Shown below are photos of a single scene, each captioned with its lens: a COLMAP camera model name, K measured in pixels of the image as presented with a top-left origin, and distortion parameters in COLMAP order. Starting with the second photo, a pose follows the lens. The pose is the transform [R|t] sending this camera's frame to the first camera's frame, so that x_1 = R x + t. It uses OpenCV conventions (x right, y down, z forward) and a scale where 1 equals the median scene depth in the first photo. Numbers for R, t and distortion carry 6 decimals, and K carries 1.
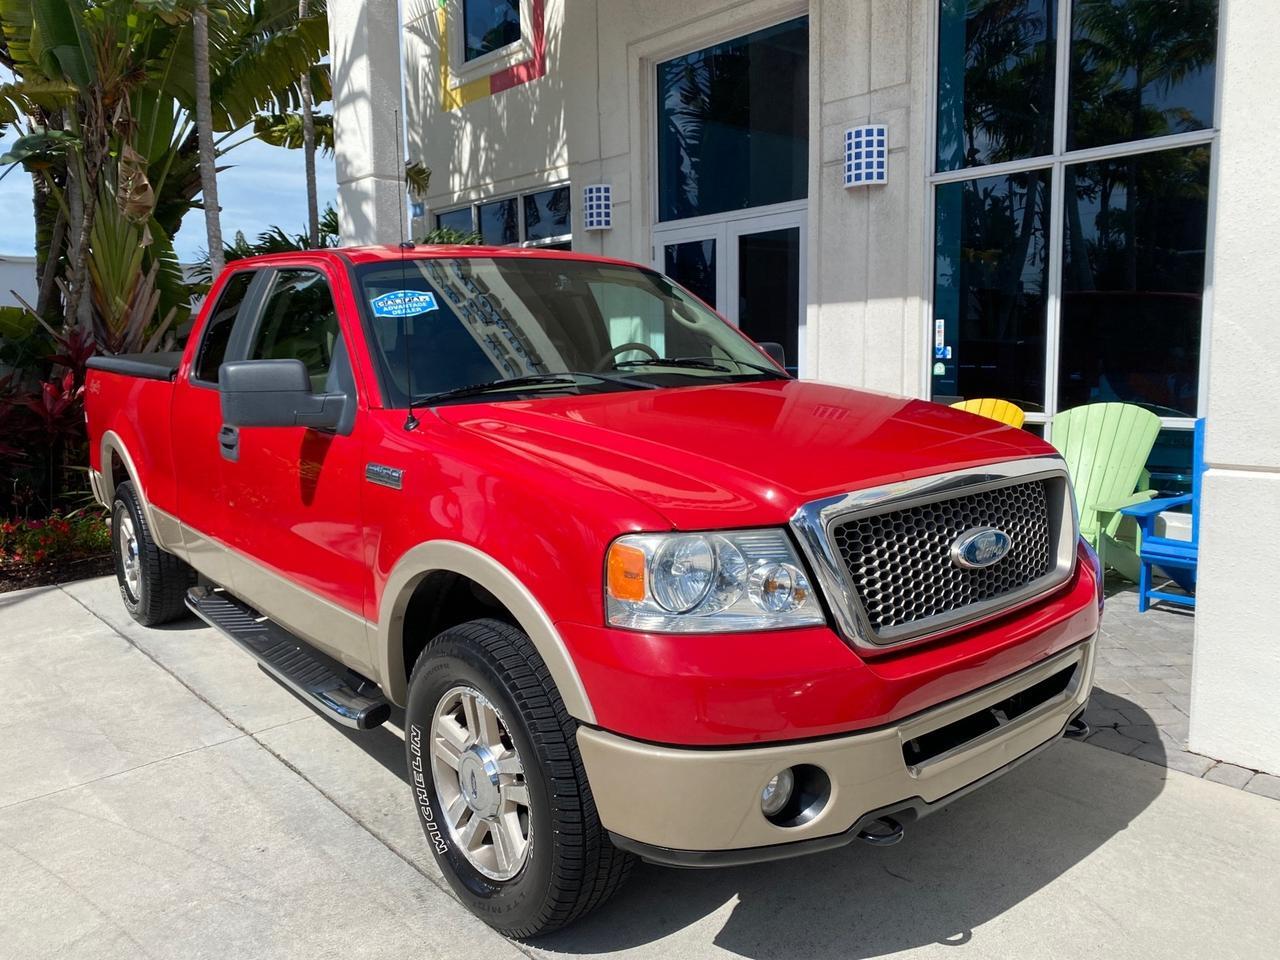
lens RADIAL K [[983.1, 0, 637.4], [0, 983.1, 476.5], [0, 0, 1]] dist [0.005162, -0.011163]
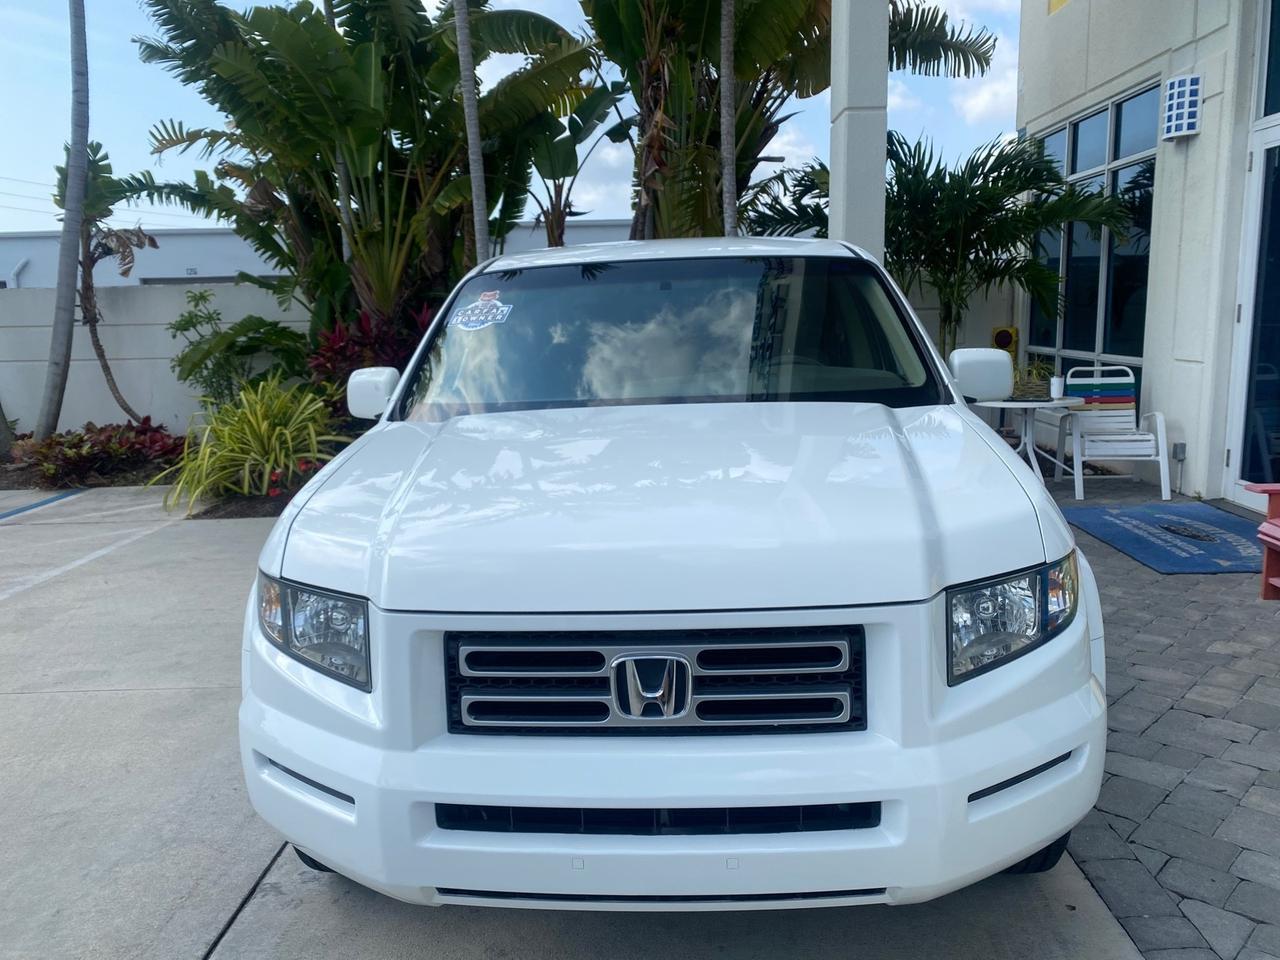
lens RADIAL K [[983.1, 0, 635.4], [0, 983.1, 475.7], [0, 0, 1]] dist [0.005162, -0.011163]
pose [[0.719183, 0.113895, -0.685422, 0.271431], [-0.075436, 0.993442, 0.085926, -0.038131], [0.690713, -0.010091, 0.723058, 0.229166]]
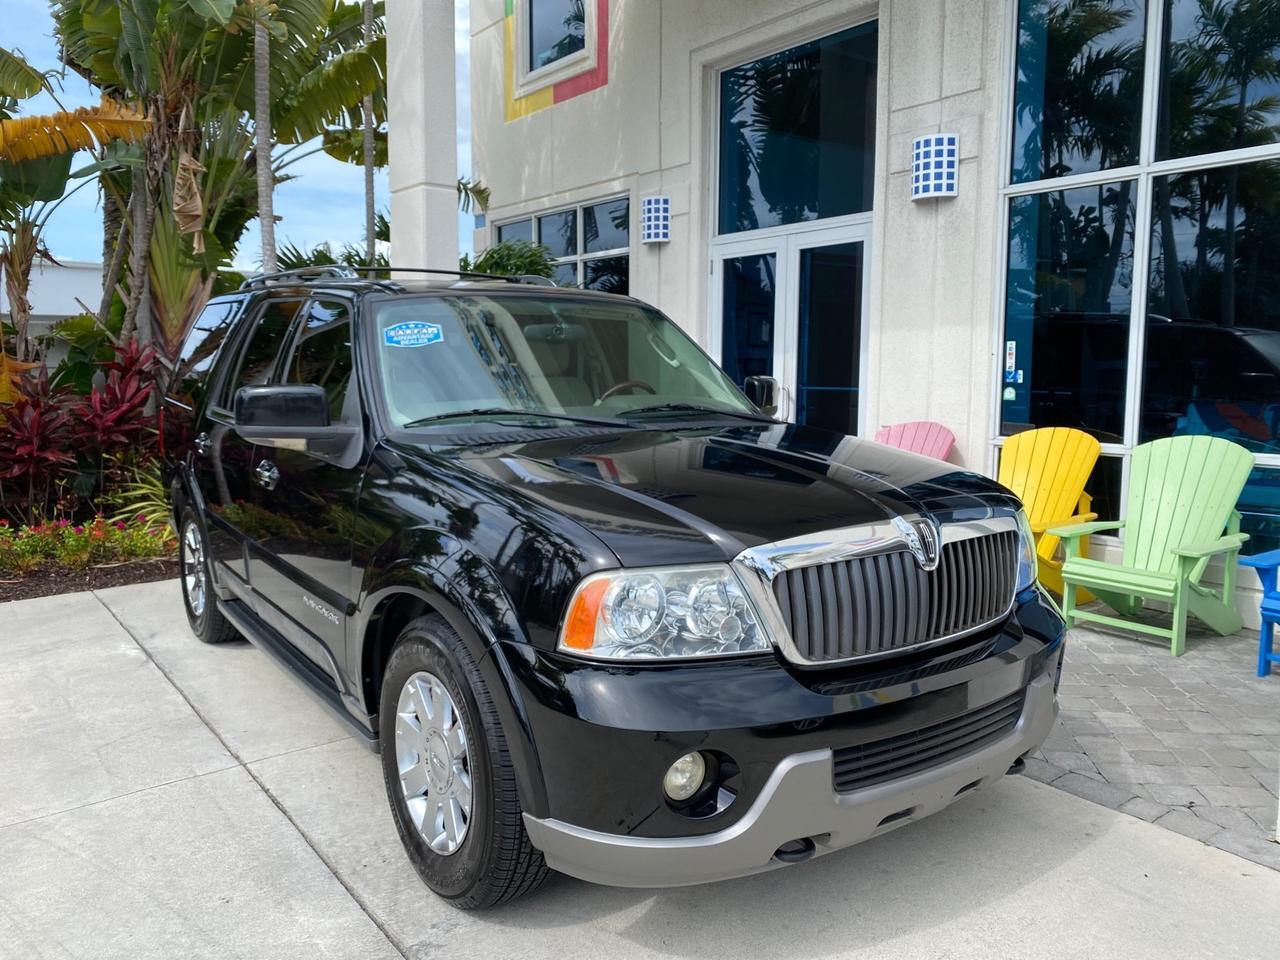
lens RADIAL K [[983.1, 0, 636.1], [0, 983.1, 479.8], [0, 0, 1]] dist [0.005162, -0.011163]
pose [[0.996820, 0.028833, -0.074280, 0.025738], [-0.029699, 0.999503, -0.010584, -0.007457], [0.073938, 0.012756, 0.997181, 0.043904]]
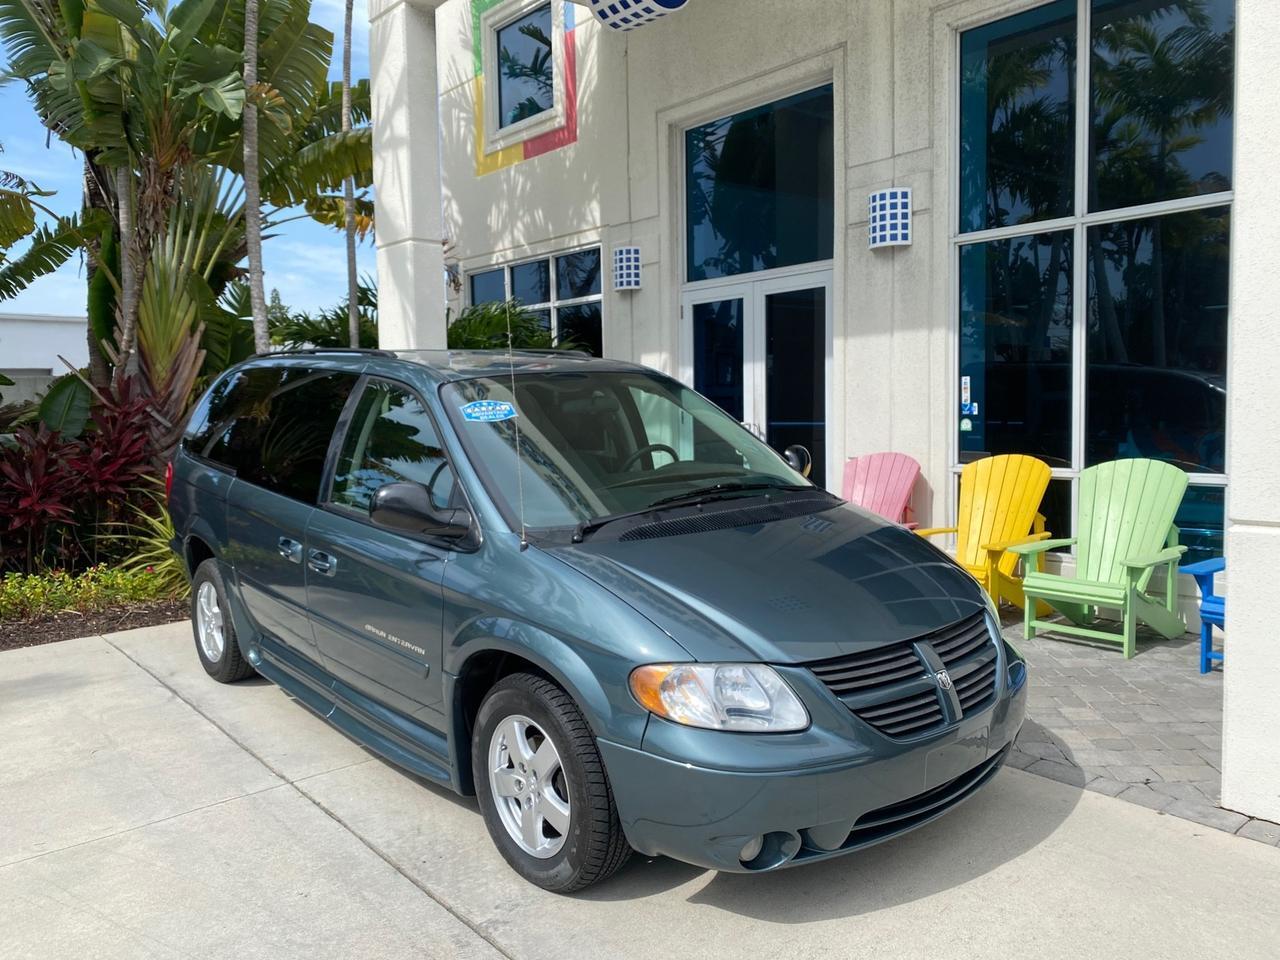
lens RADIAL K [[983.1, 0, 636.0], [0, 983.1, 480.7], [0, 0, 1]] dist [0.005162, -0.011163]
pose [[0.999590, 0.000351, -0.028624, -0.003015], [-0.001800, 0.998717, -0.050598, -0.000414], [0.028570, 0.050629, 0.998309, -0.015889]]
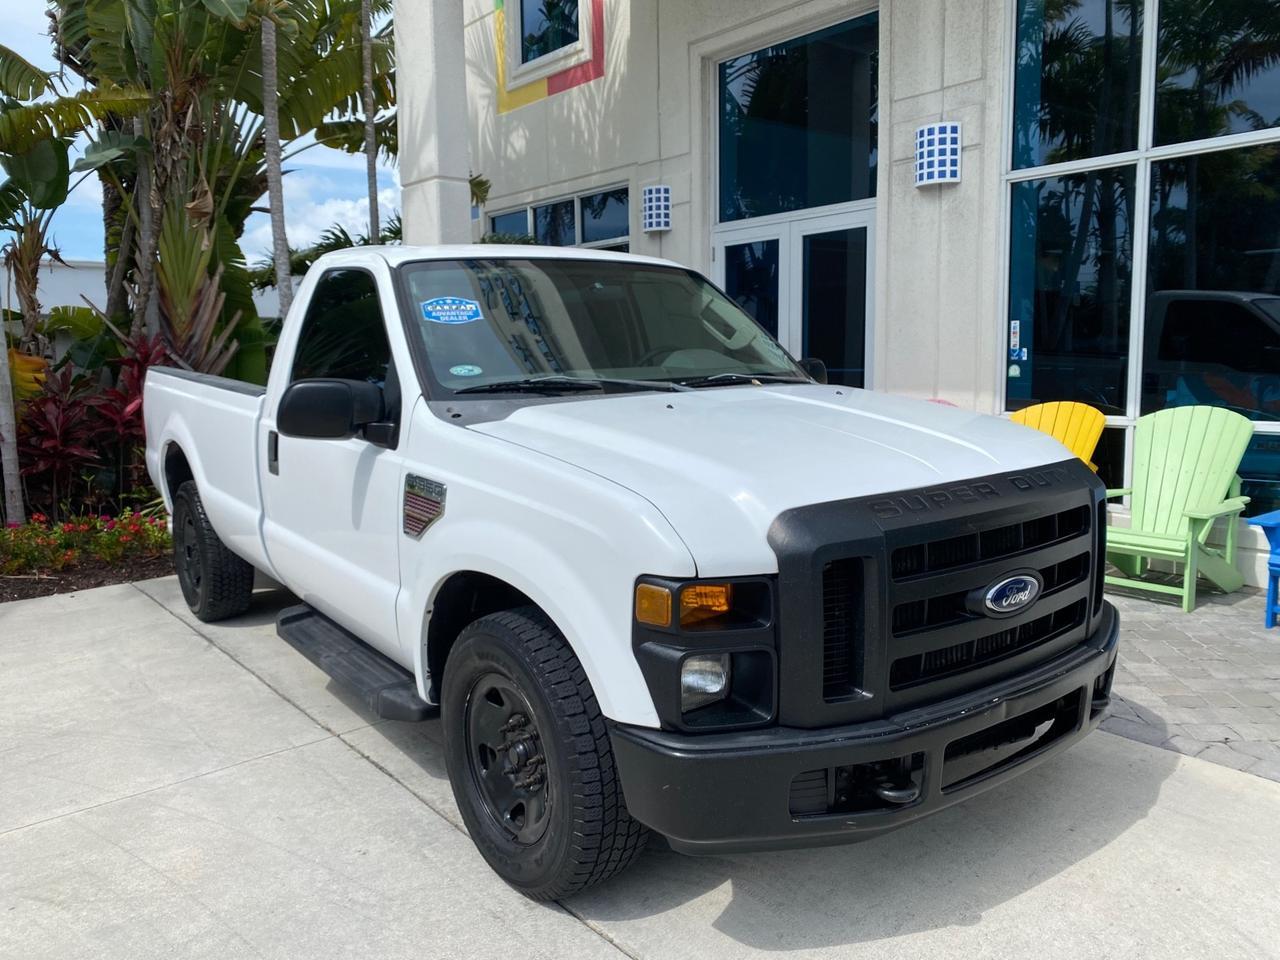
lens RADIAL K [[983.1, 0, 632.0], [0, 983.1, 480.3], [0, 0, 1]] dist [0.005162, -0.011163]
pose [[0.999138, 0.005581, -0.041146, -0.030961], [-0.005552, 0.999984, 0.000813, 0.000479], [0.041150, -0.000583, 0.999153, 0.007811]]
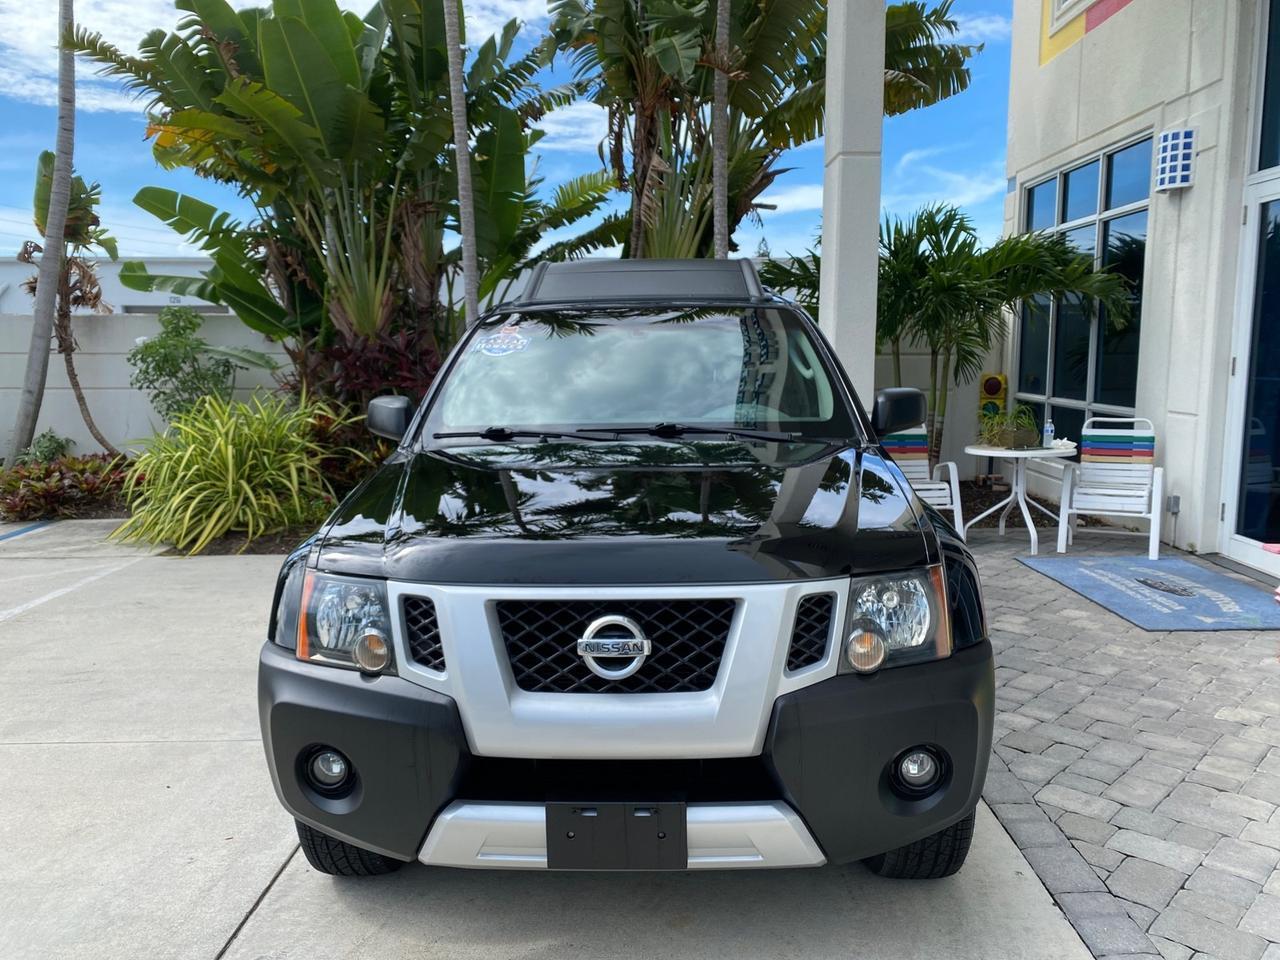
lens RADIAL K [[983.1, 0, 635.3], [0, 983.1, 476.5], [0, 0, 1]] dist [0.005162, -0.011163]
pose [[0.729385, 0.102234, -0.676421, 0.251793], [-0.094119, 0.994364, 0.048799, -0.043508], [0.677598, 0.028071, 0.734897, 0.242768]]
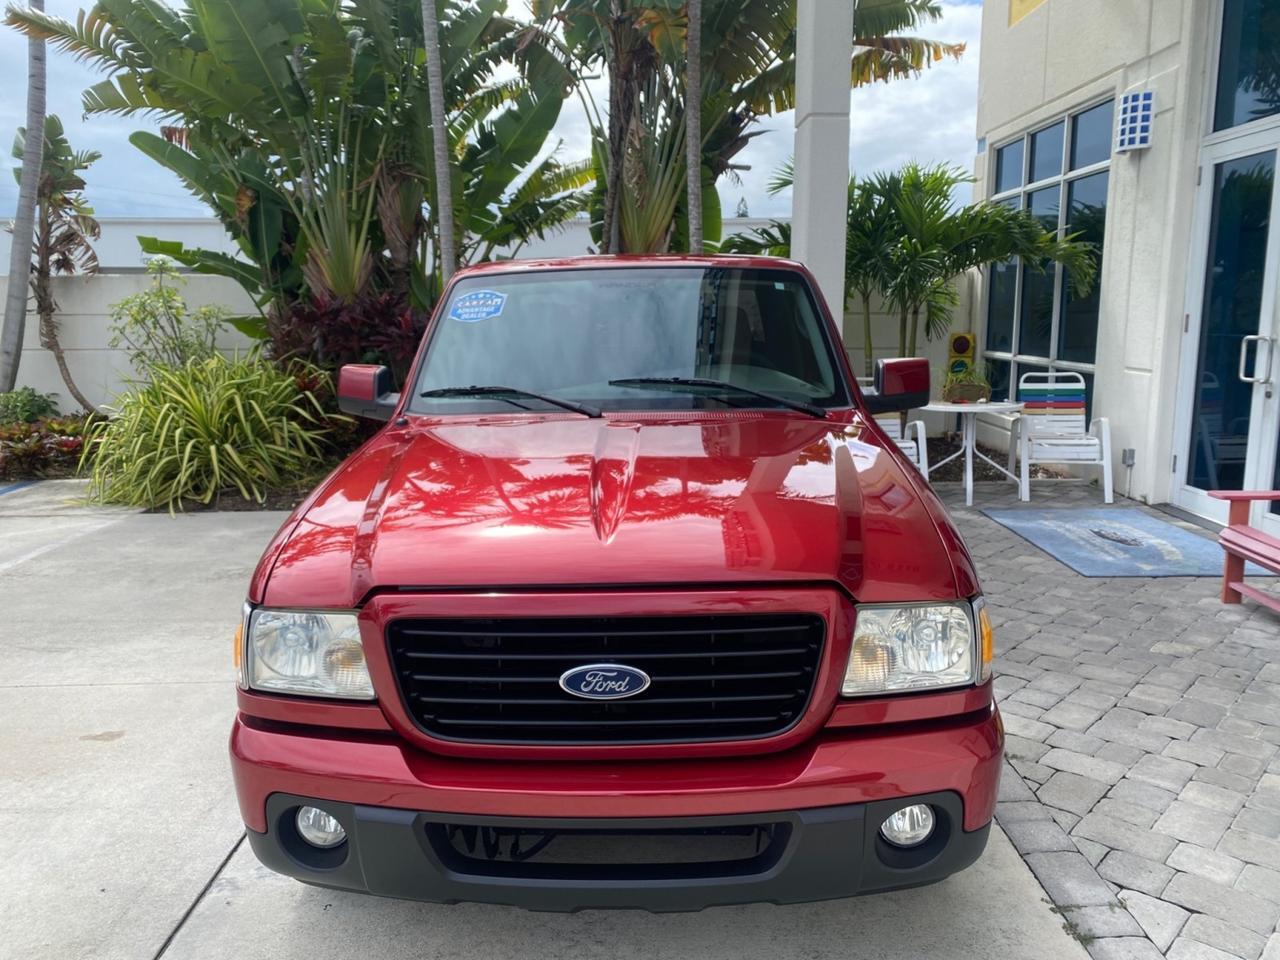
lens RADIAL K [[983.1, 0, 635.9], [0, 983.1, 475.5], [0, 0, 1]] dist [0.005162, -0.011163]
pose [[0.743772, 0.123135, -0.656994, 0.275229], [-0.090335, 0.992386, 0.083728, -0.038711], [0.662302, -0.002924, 0.749232, 0.225673]]
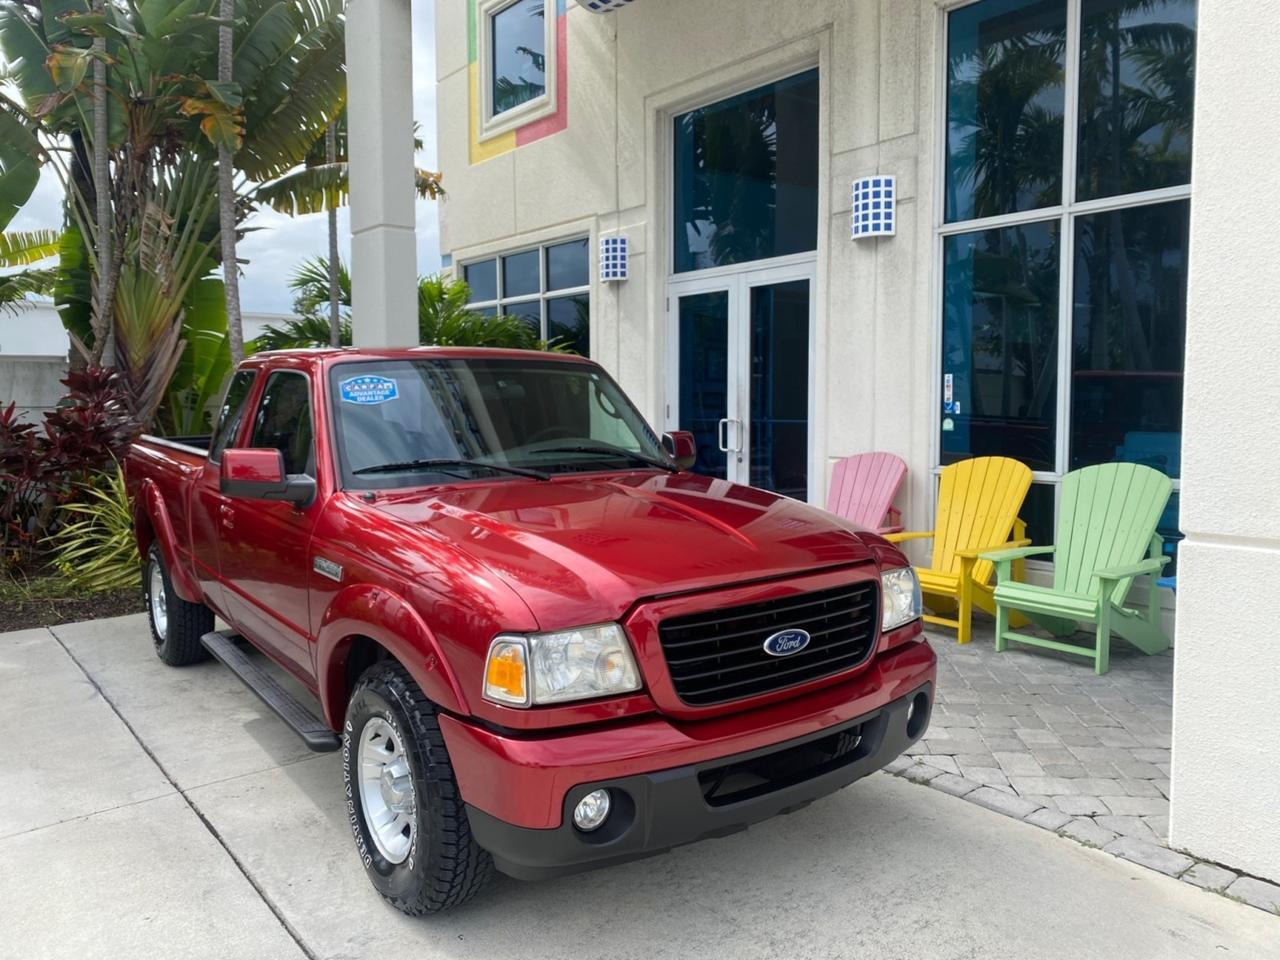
lens RADIAL K [[983.1, 0, 639.4], [0, 983.1, 478.3], [0, 0, 1]] dist [0.005162, -0.011163]
pose [[0.998320, 0.016700, -0.055482, 0.058815], [-0.019412, 0.998624, -0.048708, -0.004023], [0.054592, 0.049703, 0.997271, 0.024582]]
